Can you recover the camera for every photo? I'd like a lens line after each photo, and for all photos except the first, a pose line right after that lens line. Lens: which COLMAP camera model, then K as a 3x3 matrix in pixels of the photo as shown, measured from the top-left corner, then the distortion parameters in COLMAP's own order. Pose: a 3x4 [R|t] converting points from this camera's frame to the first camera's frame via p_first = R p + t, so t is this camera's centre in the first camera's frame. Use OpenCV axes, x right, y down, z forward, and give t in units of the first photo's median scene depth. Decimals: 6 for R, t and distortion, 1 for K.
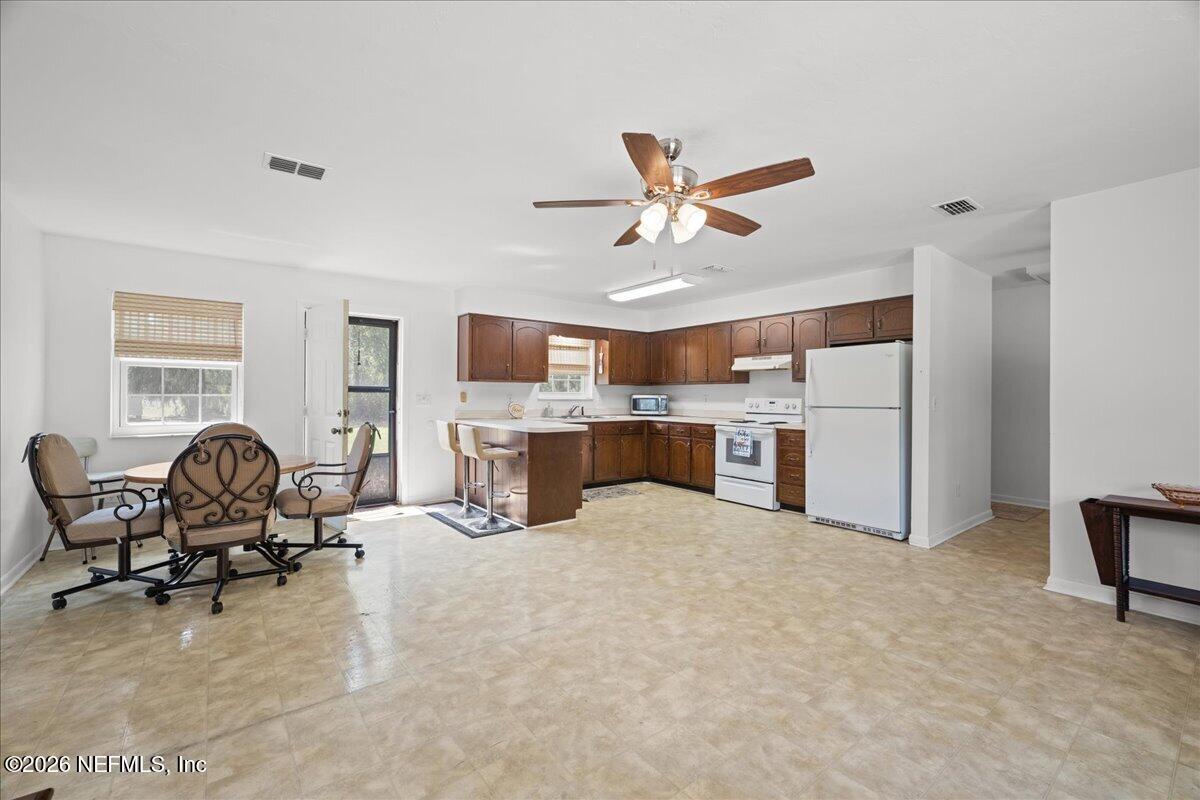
lens RADIAL K [[507.3, 0, 600.0], [0, 507.3, 400.0], [0, 0, 1]] dist [-0.001041, -0.000206]
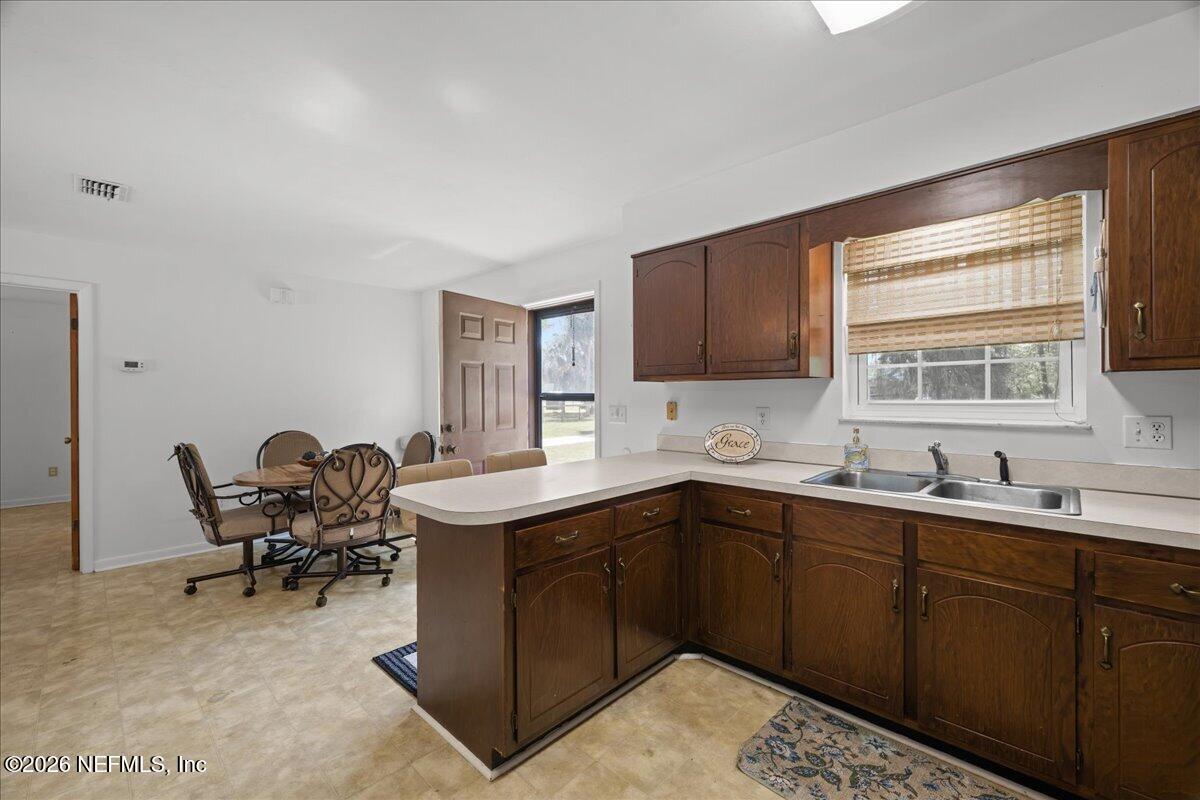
lens RADIAL K [[494.1, 0, 600.0], [0, 494.1, 400.0], [0, 0, 1]] dist [0.002683, 0.000214]
pose [[0.143706, 0.003844, -0.989613, 0.239868], [-0.005775, 0.999979, 0.003045, -0.017607], [0.989604, 0.005277, 0.143725, 0.827033]]
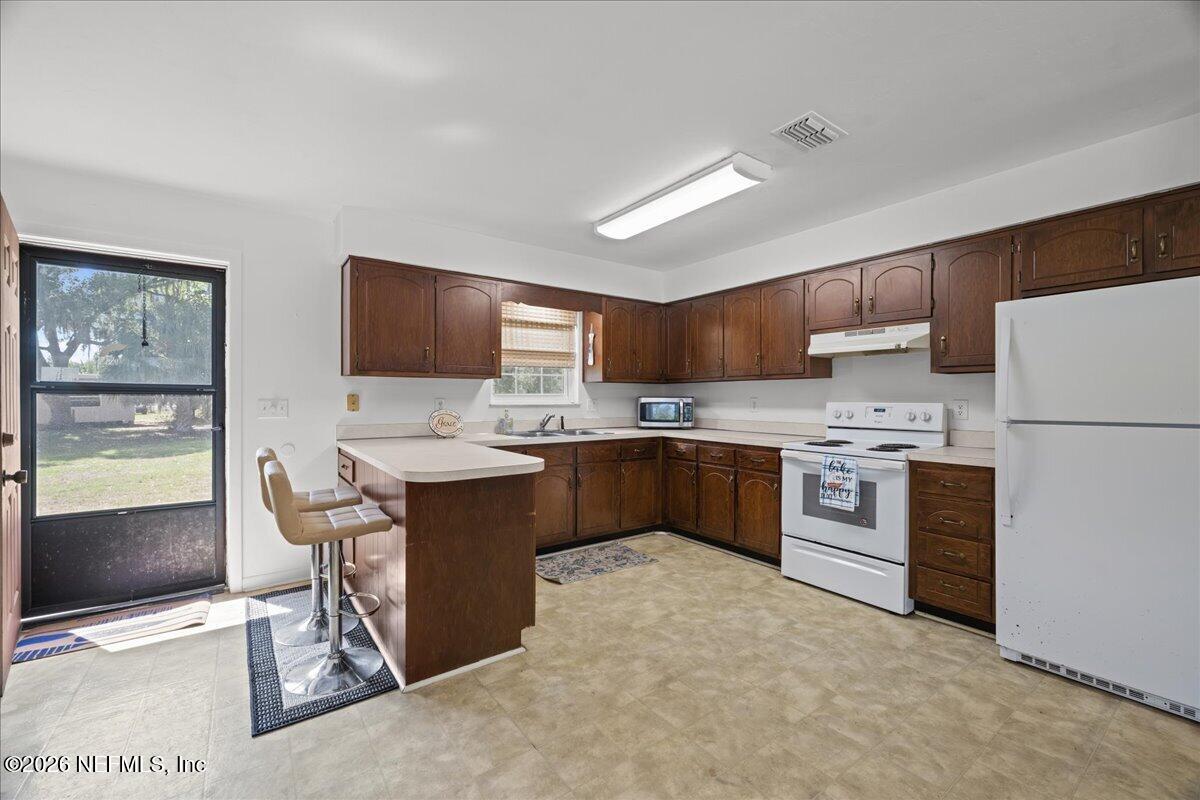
lens RADIAL K [[494.1, 0, 600.0], [0, 494.1, 400.0], [0, 0, 1]] dist [0.002683, 0.000214]
pose [[0.999612, -0.003570, -0.027611, 0.035134], [0.003422, 0.999980, -0.005377, -0.004259], [0.027630, 0.005280, 0.999604, 0.418518]]
